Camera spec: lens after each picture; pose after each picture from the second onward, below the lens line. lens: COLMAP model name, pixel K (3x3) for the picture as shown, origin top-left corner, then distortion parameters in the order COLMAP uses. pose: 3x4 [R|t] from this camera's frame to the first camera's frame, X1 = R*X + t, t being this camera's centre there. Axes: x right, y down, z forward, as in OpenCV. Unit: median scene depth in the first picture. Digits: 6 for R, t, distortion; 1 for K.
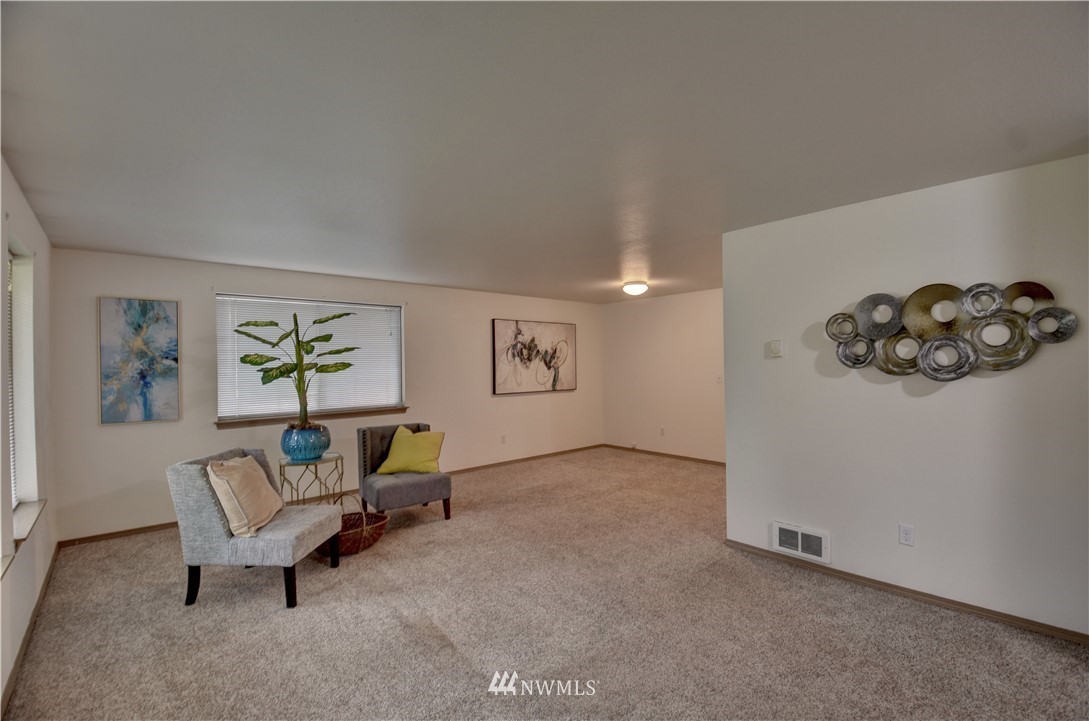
lens RADIAL K [[480.5, 0, 557.7], [0, 480.5, 361.3], [0, 0, 1]] dist [0.001784, -0.017799]
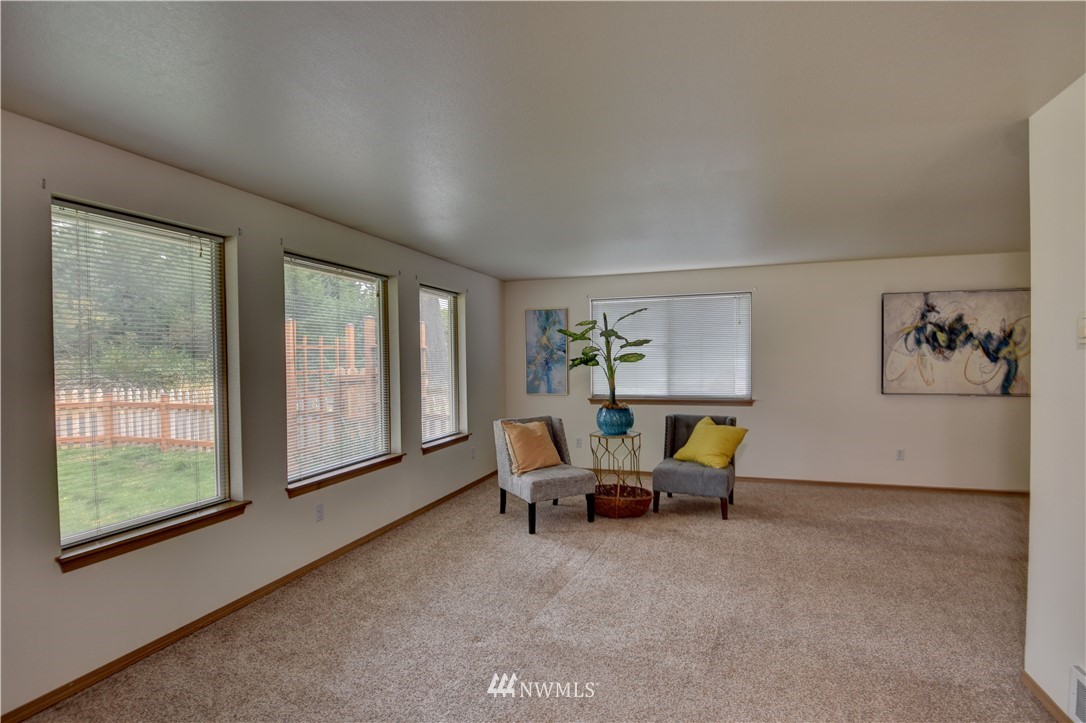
lens RADIAL K [[528.1, 0, 555.7], [0, 528.1, 366.3], [0, 0, 1]] dist [0.020114, -0.034872]
pose [[0.503523, 0.021079, -0.863725, 0.499687], [0.006773, 0.999575, 0.028343, -0.002806], [0.863956, -0.020121, 0.503166, 0.202441]]
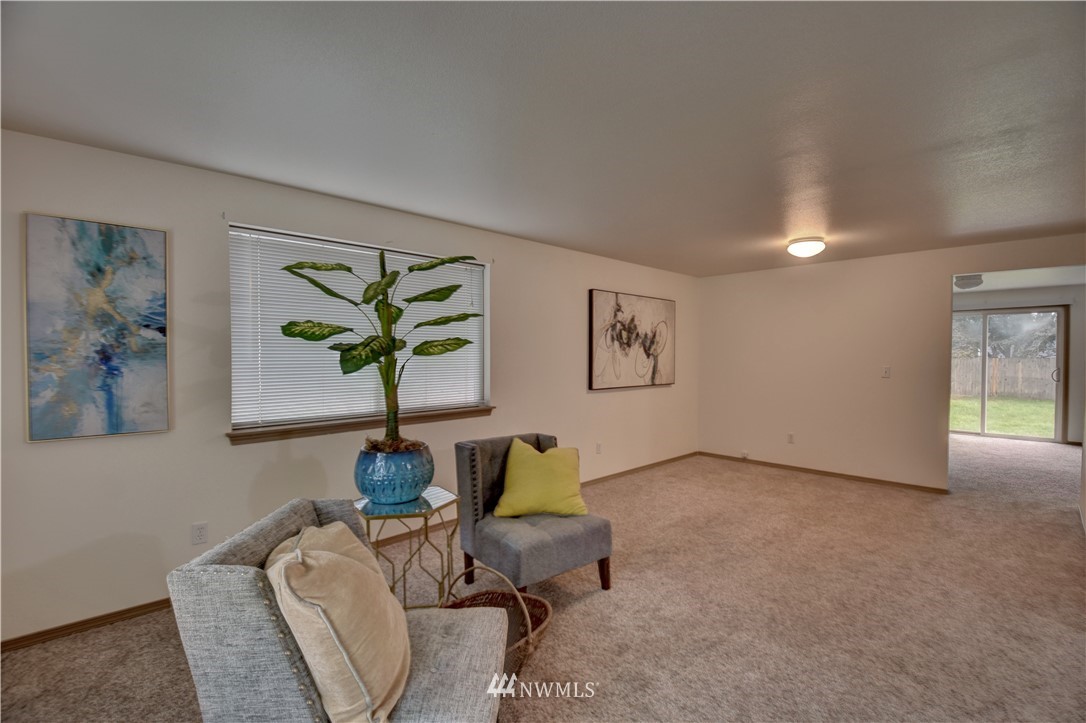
lens RADIAL K [[481.9, 0, 557.2], [0, 481.9, 362.2], [0, 0, 1]] dist [0.001553, -0.015221]
pose [[0.998930, 0.013538, 0.044229, -0.331411], [-0.014423, 0.999701, 0.019750, 0.017426], [-0.043948, -0.020367, 0.998826, 0.378016]]
